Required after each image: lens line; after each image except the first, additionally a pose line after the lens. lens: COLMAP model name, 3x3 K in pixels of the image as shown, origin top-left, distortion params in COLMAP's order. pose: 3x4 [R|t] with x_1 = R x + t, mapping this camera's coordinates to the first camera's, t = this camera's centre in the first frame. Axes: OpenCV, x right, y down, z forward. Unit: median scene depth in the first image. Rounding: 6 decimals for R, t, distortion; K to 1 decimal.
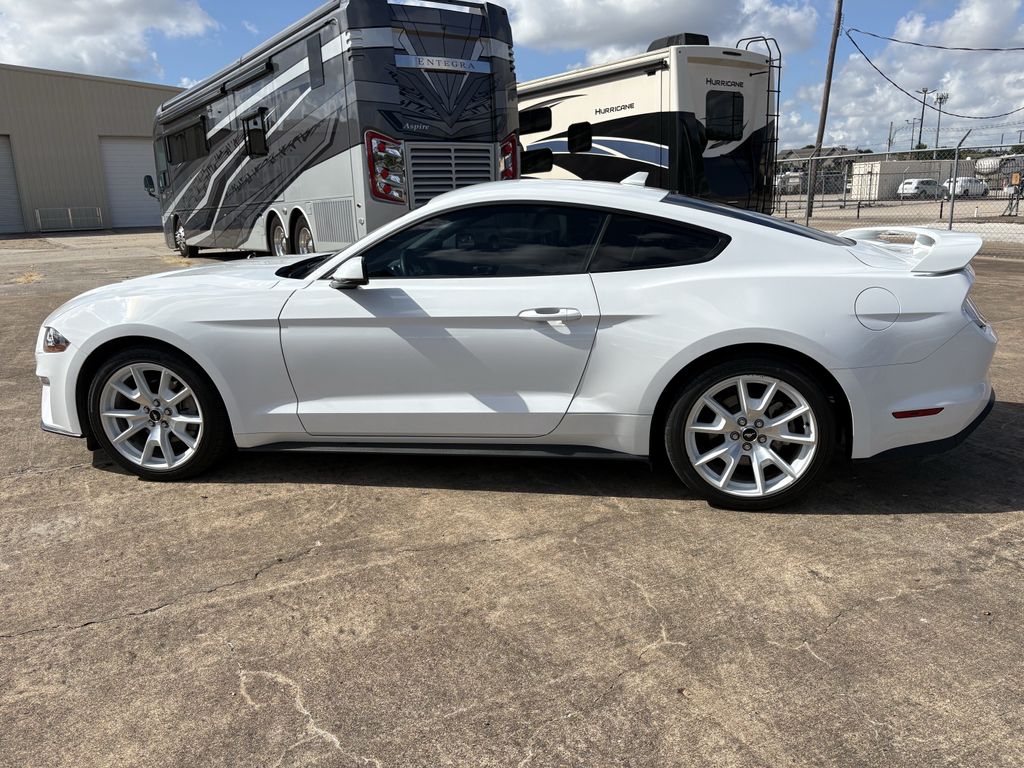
lens RADIAL K [[790.7, 0, 512.0], [0, 790.7, 384.0], [0, 0, 1]] dist [0.046215, -0.047818]
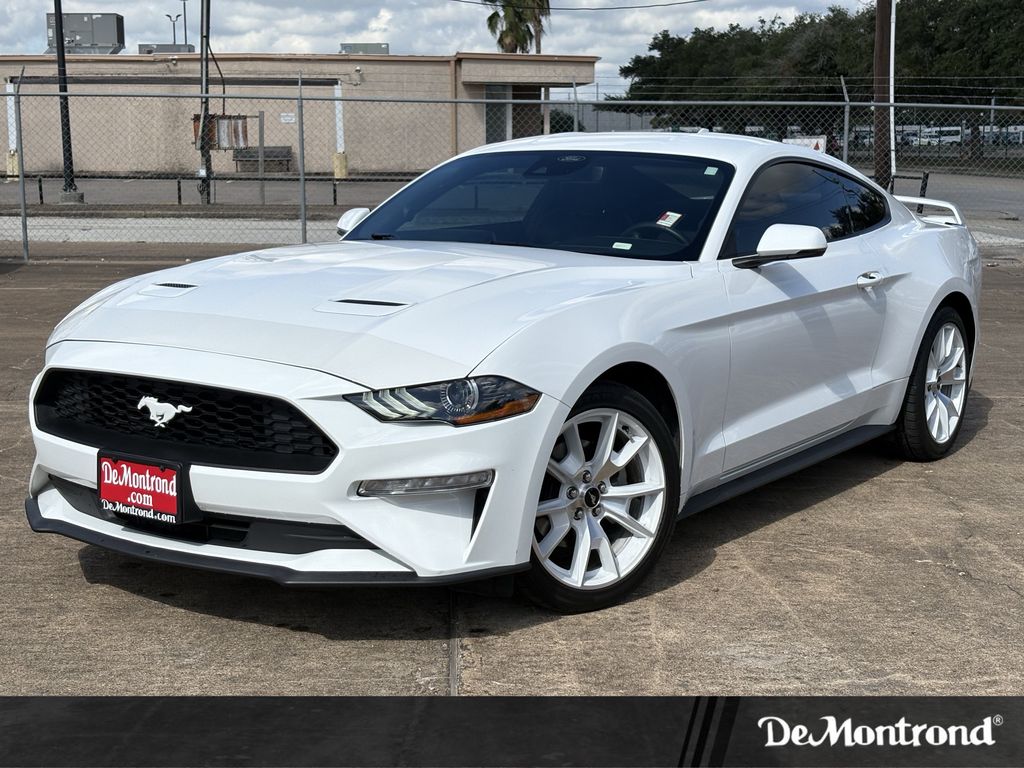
lens RADIAL K [[1523.9, 0, 512.0], [0, 1523.9, 384.0], [0, 0, 1]] dist [0.186729, -0.947506]
pose [[0.418961, -0.114163, 0.900799, -1.529133], [0.206926, 0.977964, 0.027701, -0.092338], [-0.884112, 0.174793, 0.433352, 0.546749]]
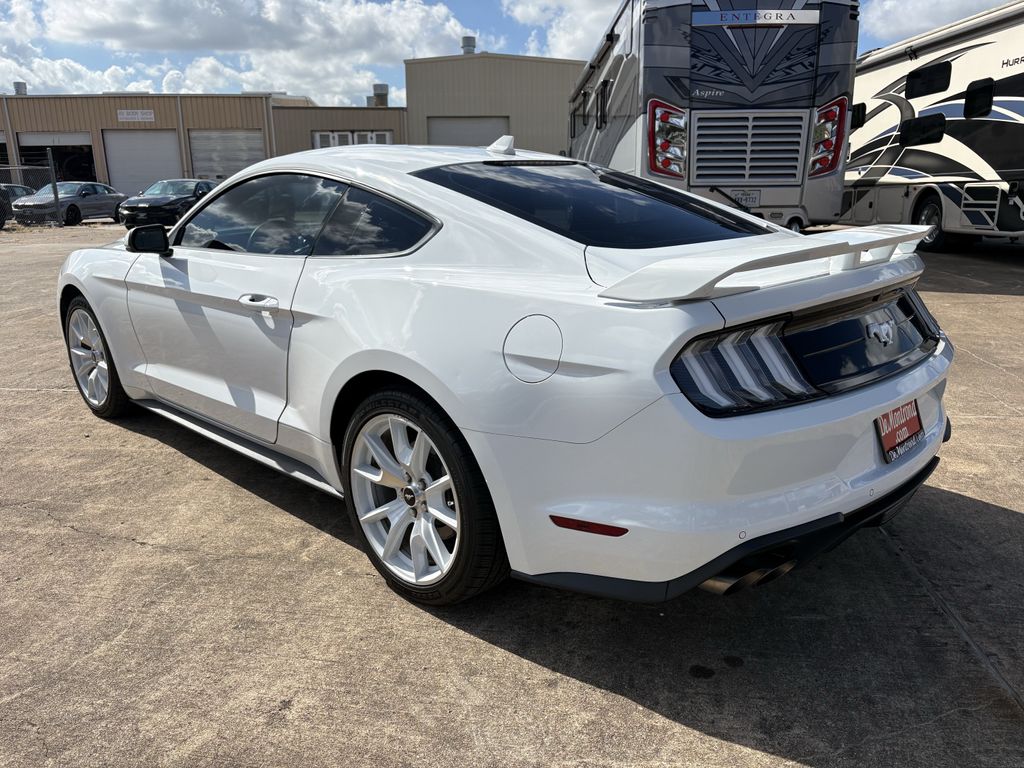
lens RADIAL K [[790.7, 0, 512.0], [0, 790.7, 384.0], [0, 0, 1]] dist [0.046215, -0.047818]
pose [[0.820191, 0.162788, -0.548441, 0.662165], [-0.148009, 0.986403, 0.071437, -0.090951], [0.552613, 0.022582, 0.833132, 0.390166]]
